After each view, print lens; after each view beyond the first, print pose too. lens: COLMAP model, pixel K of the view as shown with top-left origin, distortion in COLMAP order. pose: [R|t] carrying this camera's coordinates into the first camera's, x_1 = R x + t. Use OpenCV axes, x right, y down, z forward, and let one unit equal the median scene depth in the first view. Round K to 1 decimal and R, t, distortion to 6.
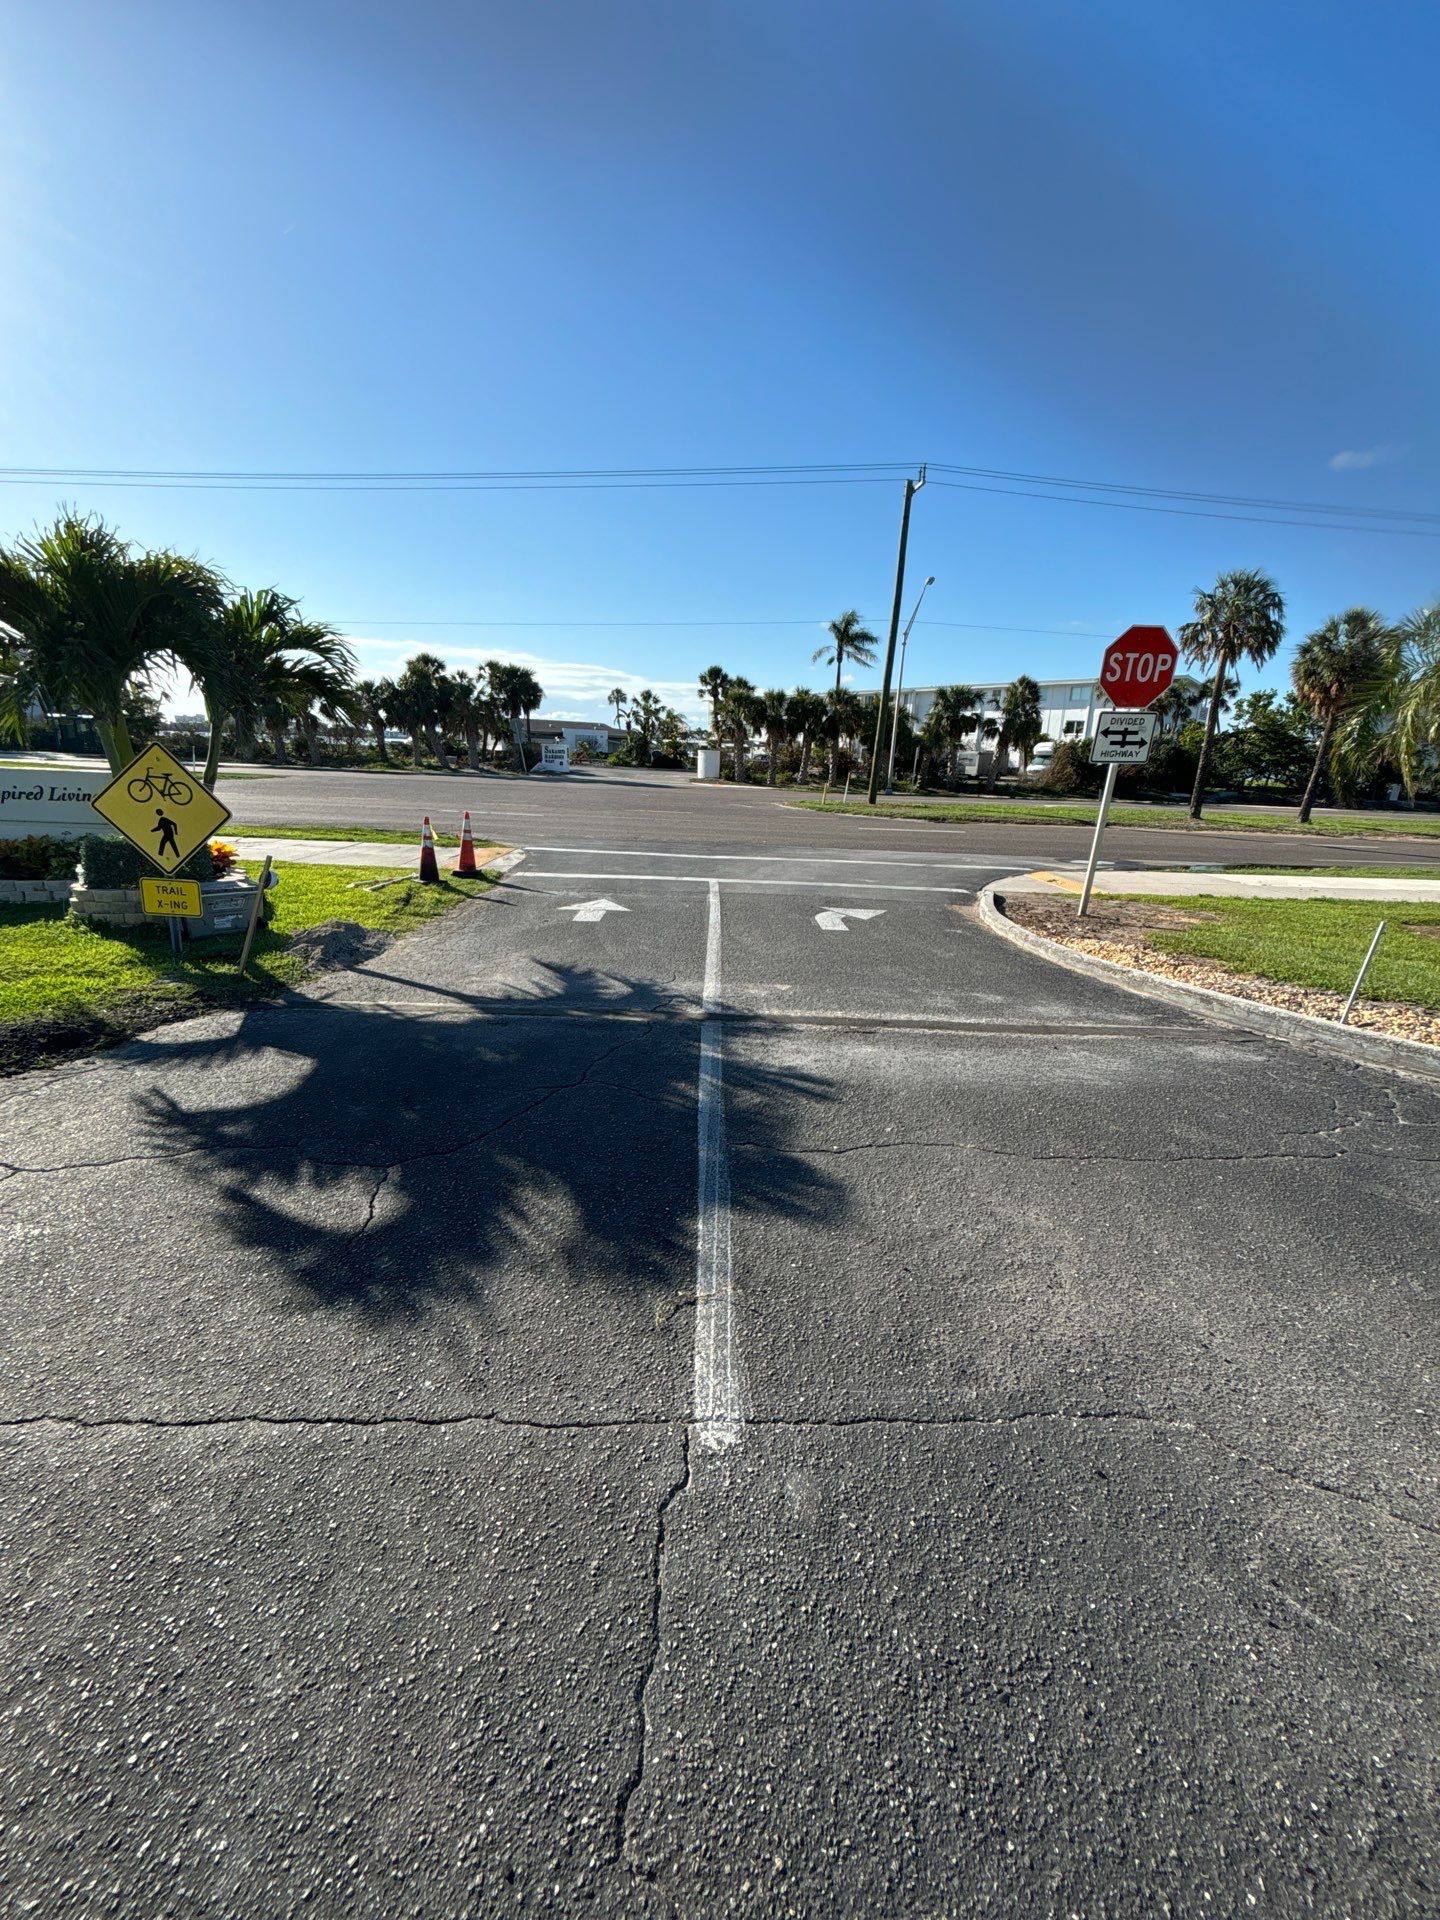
lens RADIAL K [[776.3, 0, 720.0], [0, 776.3, 960.0], [0, 0, 1]] dist [0.016086, -0.000007]
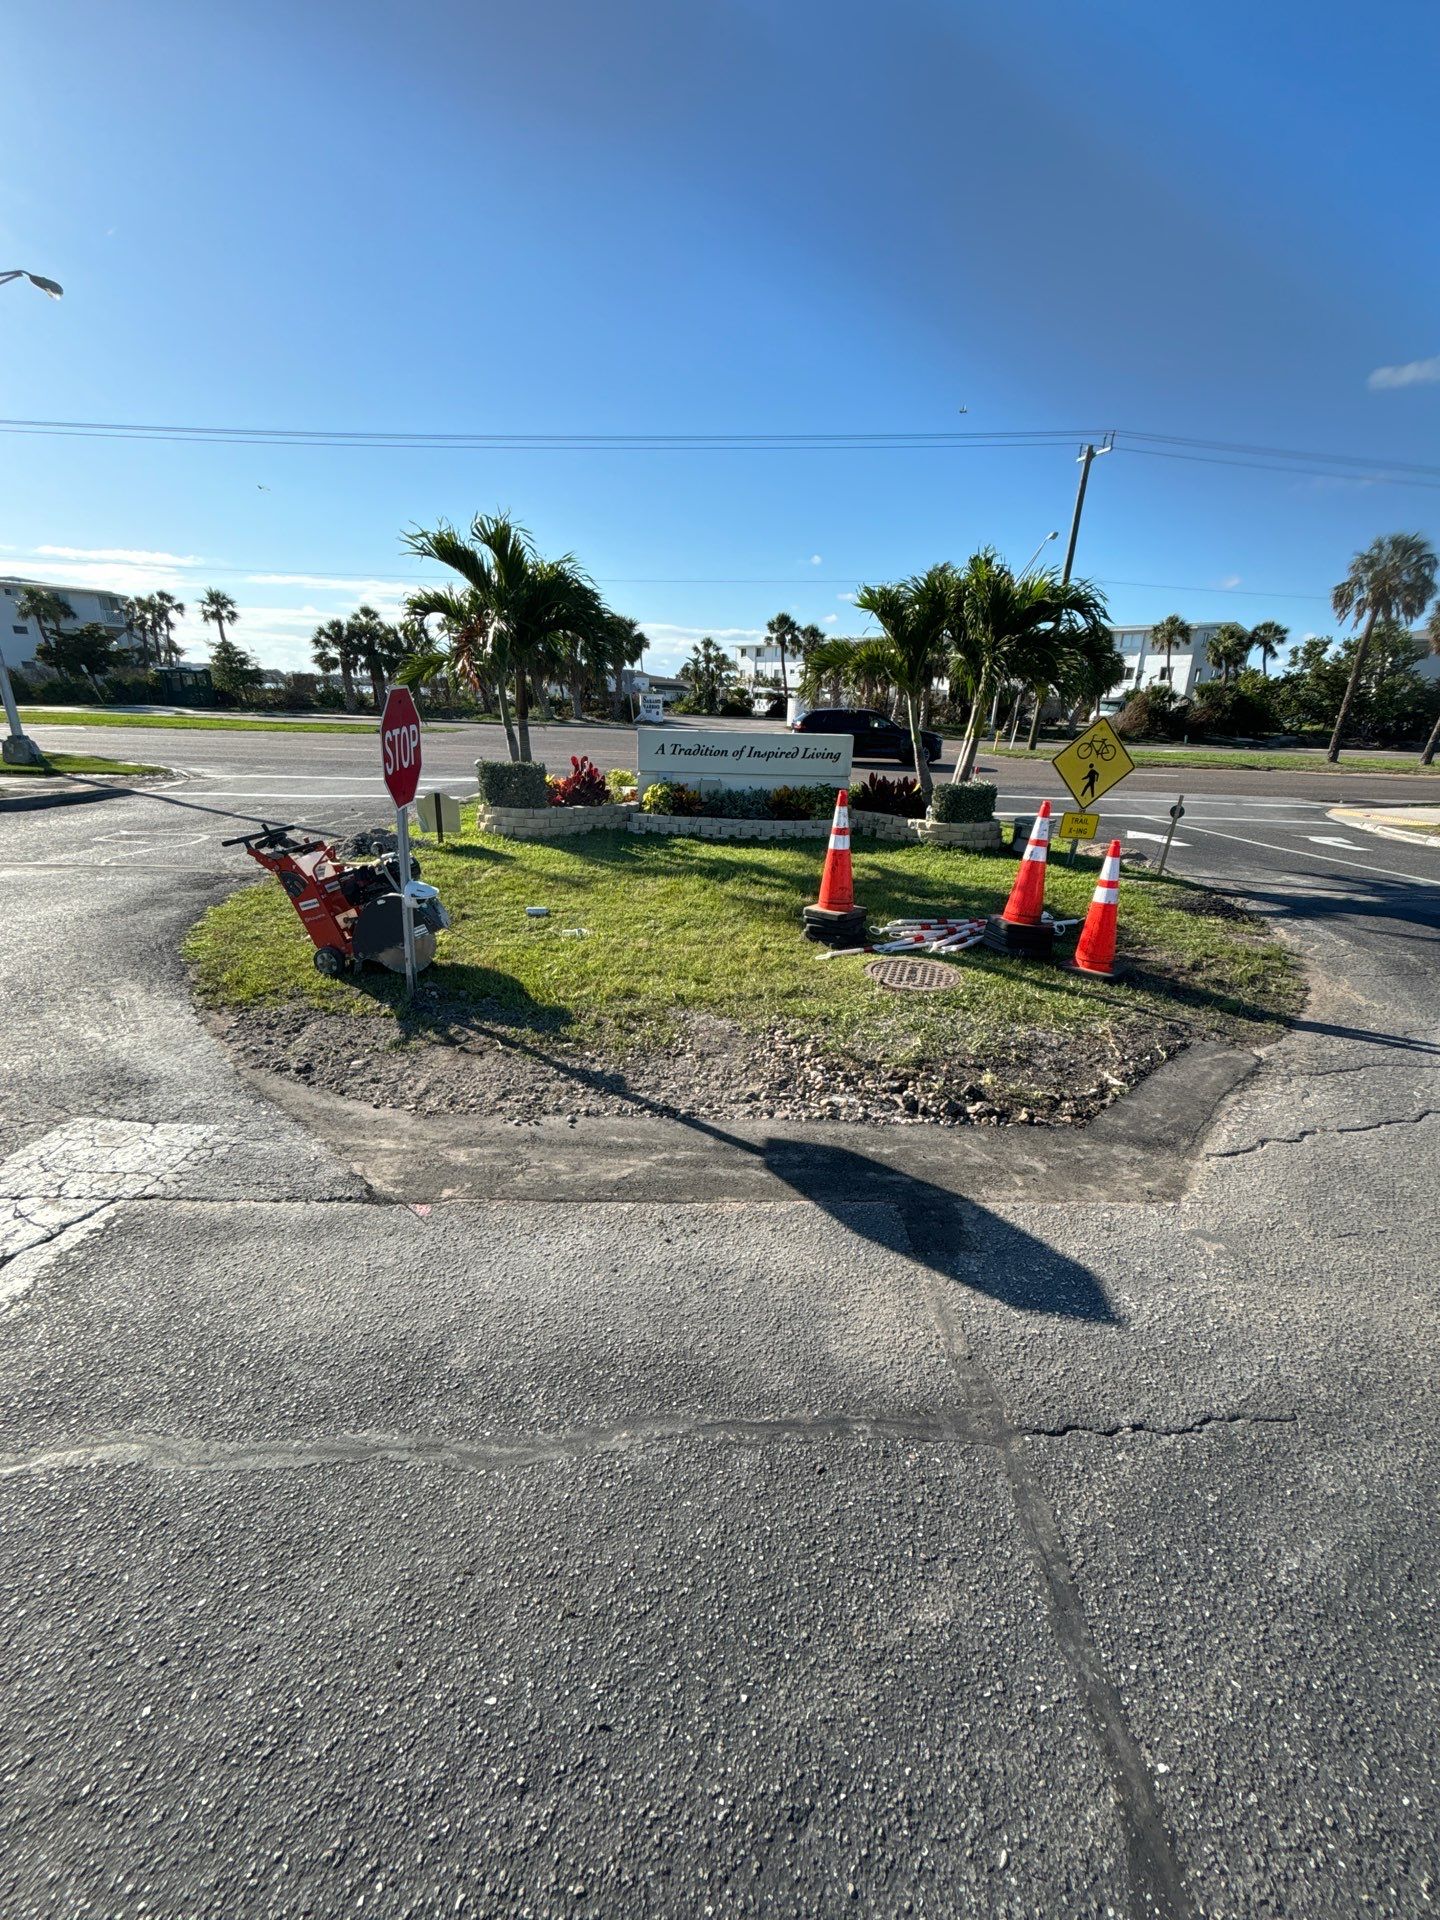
lens RADIAL K [[792.2, 0, 720.0], [0, 792.2, 960.0], [0, 0, 1]] dist [0.012511, 0.000159]
pose [[0.998387, -0.022277, 0.052223, -0.176634], [0.019141, 0.998027, 0.059796, 0.007966], [-0.053452, -0.058700, 0.996844, -0.052631]]
